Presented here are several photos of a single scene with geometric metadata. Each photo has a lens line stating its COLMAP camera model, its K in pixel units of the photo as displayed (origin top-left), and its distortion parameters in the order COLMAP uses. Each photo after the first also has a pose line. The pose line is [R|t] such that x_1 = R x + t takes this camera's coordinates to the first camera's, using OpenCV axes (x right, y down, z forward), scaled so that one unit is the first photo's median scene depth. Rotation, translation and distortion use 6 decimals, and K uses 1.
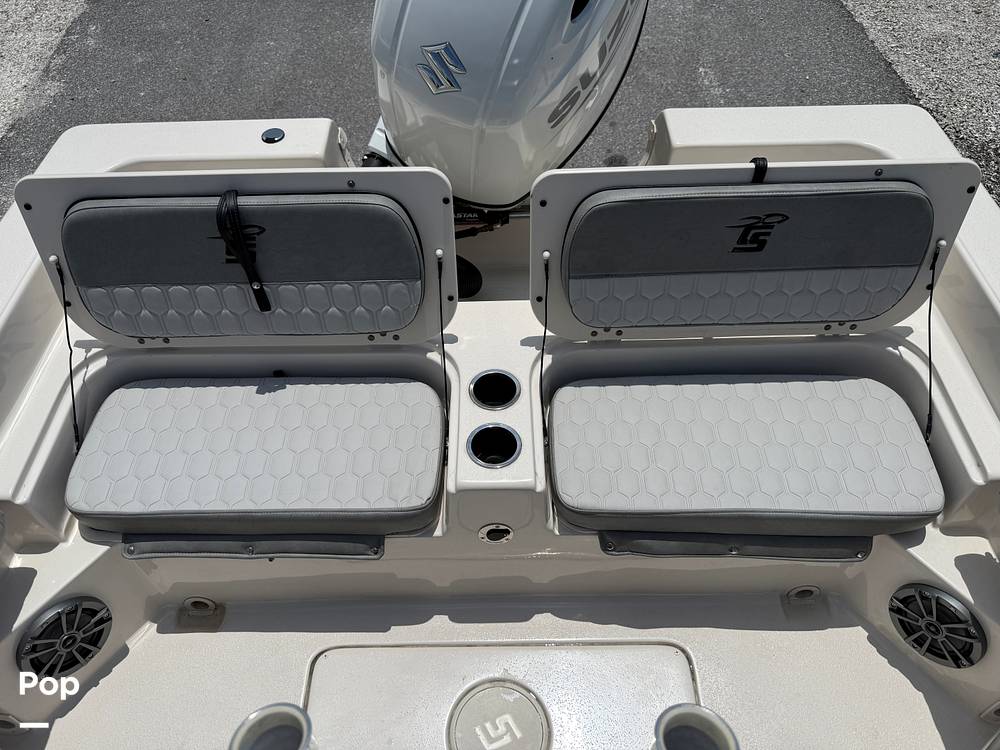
lens RADIAL K [[705.0, 0, 500.0], [0, 705.0, 375.0], [0, 0, 1]] dist [-0.005426, -0.005235]
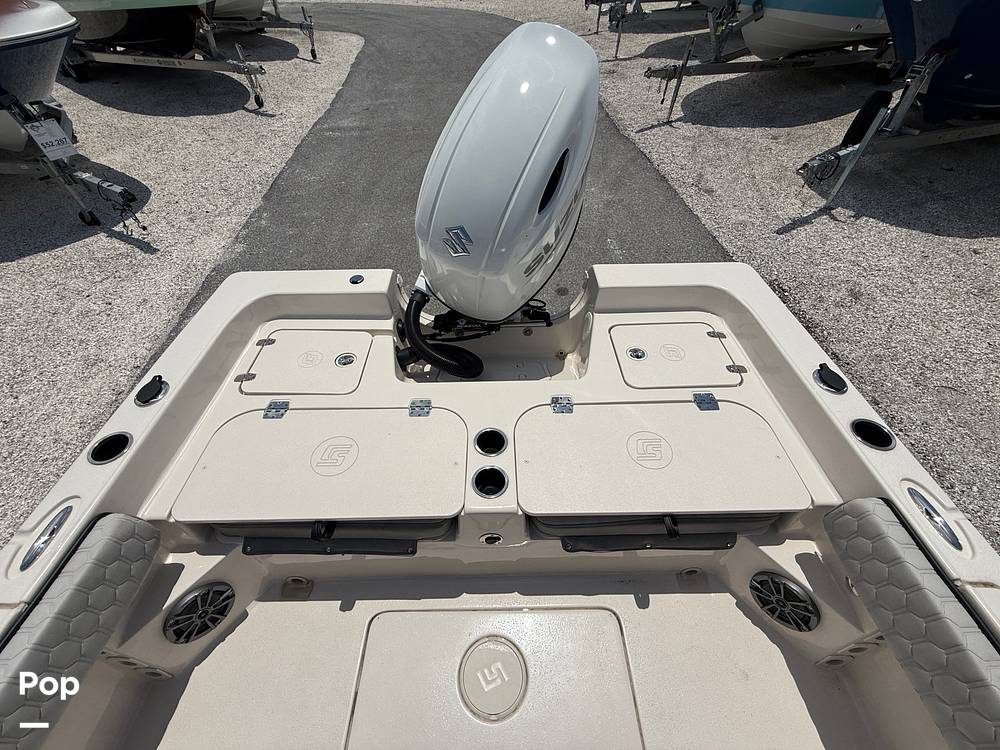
lens RADIAL K [[399.6, 0, 500.0], [0, 399.6, 375.0], [0, 0, 1]] dist [0.000219, -0.000101]
pose [[0.999922, 0.001237, 0.012415, 0.001708], [-0.000234, 0.996759, -0.080451, -0.054203], [-0.012475, 0.080441, 0.996681, 0.106681]]
